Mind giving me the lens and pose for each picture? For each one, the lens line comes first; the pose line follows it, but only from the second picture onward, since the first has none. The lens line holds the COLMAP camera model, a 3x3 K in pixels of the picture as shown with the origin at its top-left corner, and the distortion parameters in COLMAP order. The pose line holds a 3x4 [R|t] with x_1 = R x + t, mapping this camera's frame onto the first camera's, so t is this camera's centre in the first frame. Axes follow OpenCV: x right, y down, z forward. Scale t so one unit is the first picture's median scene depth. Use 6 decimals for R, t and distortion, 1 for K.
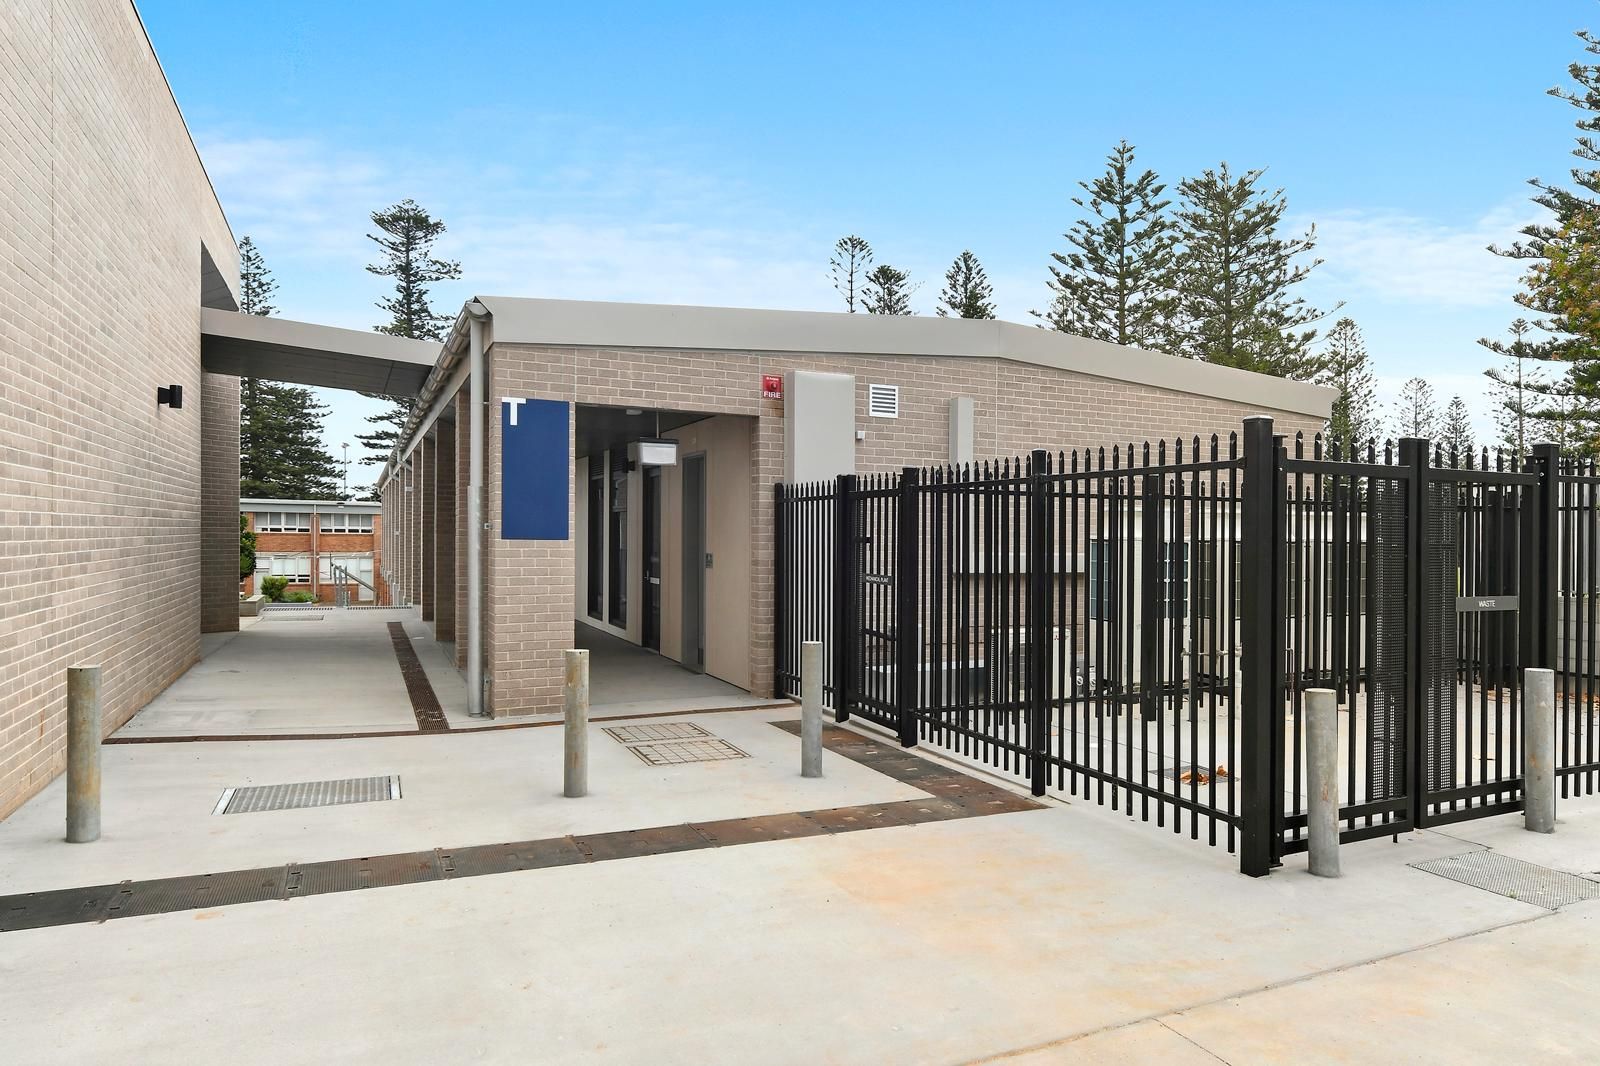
lens RADIAL K [[1018.1, 0, 800.0], [0, 1018.1, 533.0], [0, 0, 1]] dist [0.001039, -0.000064]
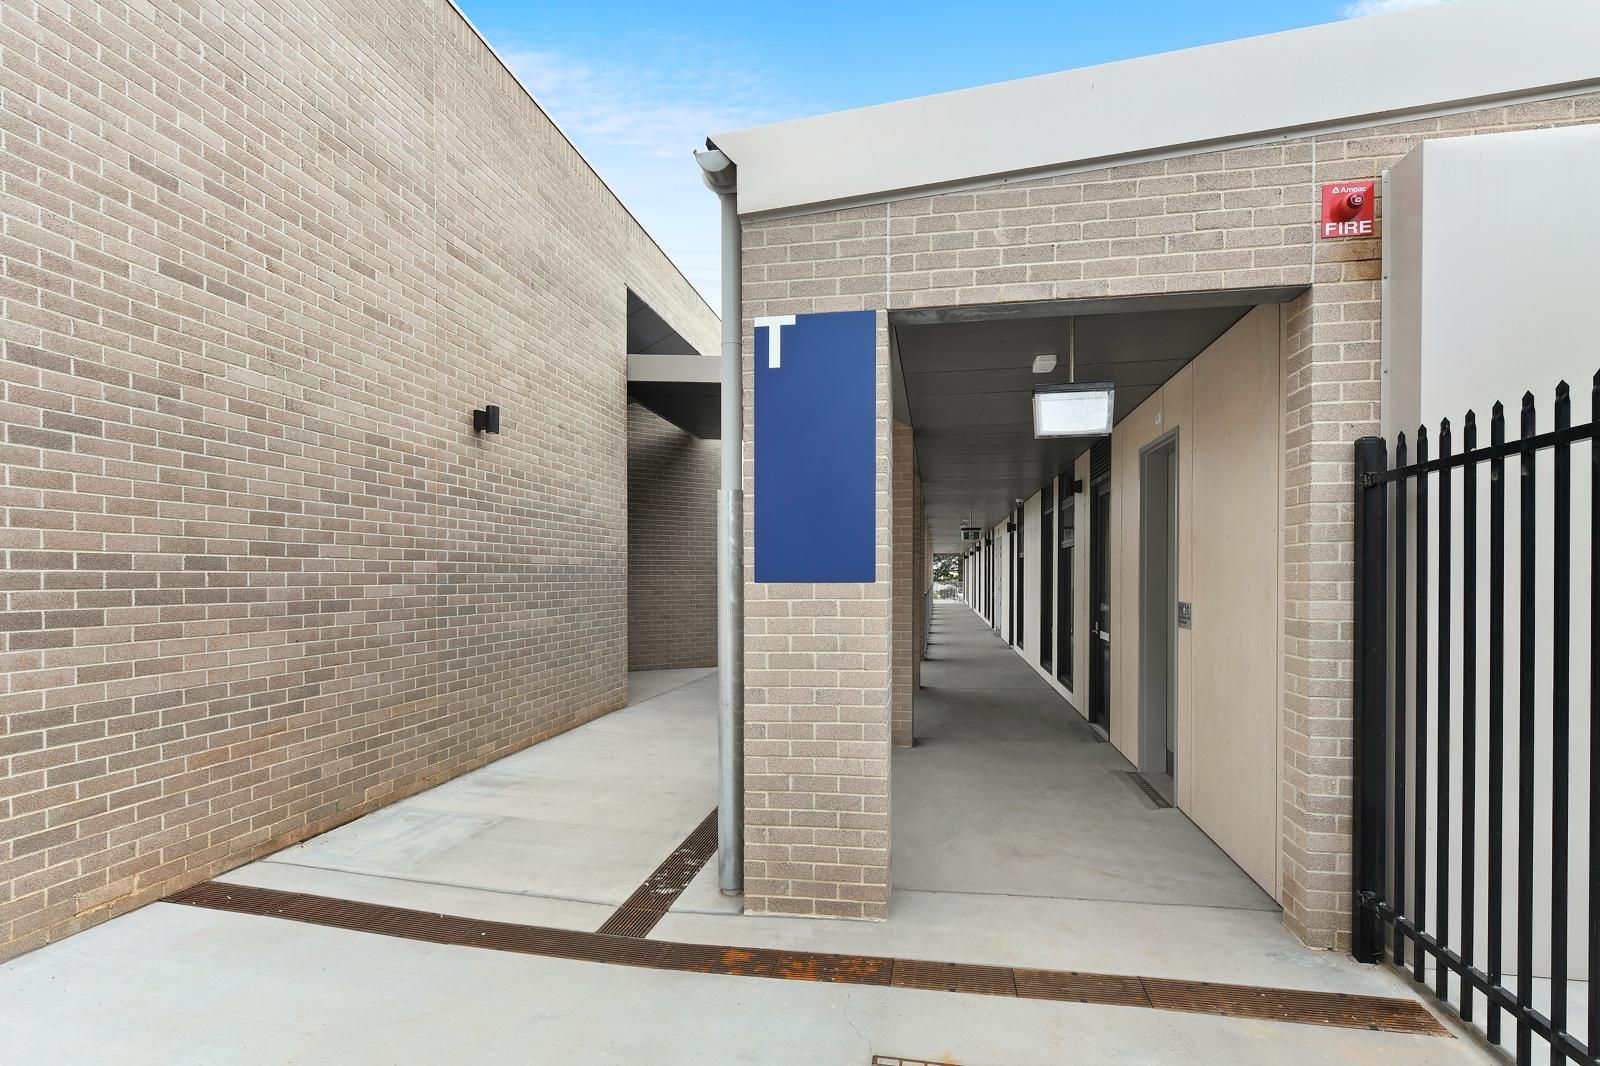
lens RADIAL K [[783.6, 0, 802.6], [0, 783.6, 604.0], [0, 0, 1]] dist [-0.000645, -0.000345]
pose [[0.853345, 0.003078, -0.521338, -0.053376], [0.015475, 0.999392, 0.031230, 0.004965], [0.521117, -0.034718, 0.852779, 0.640995]]
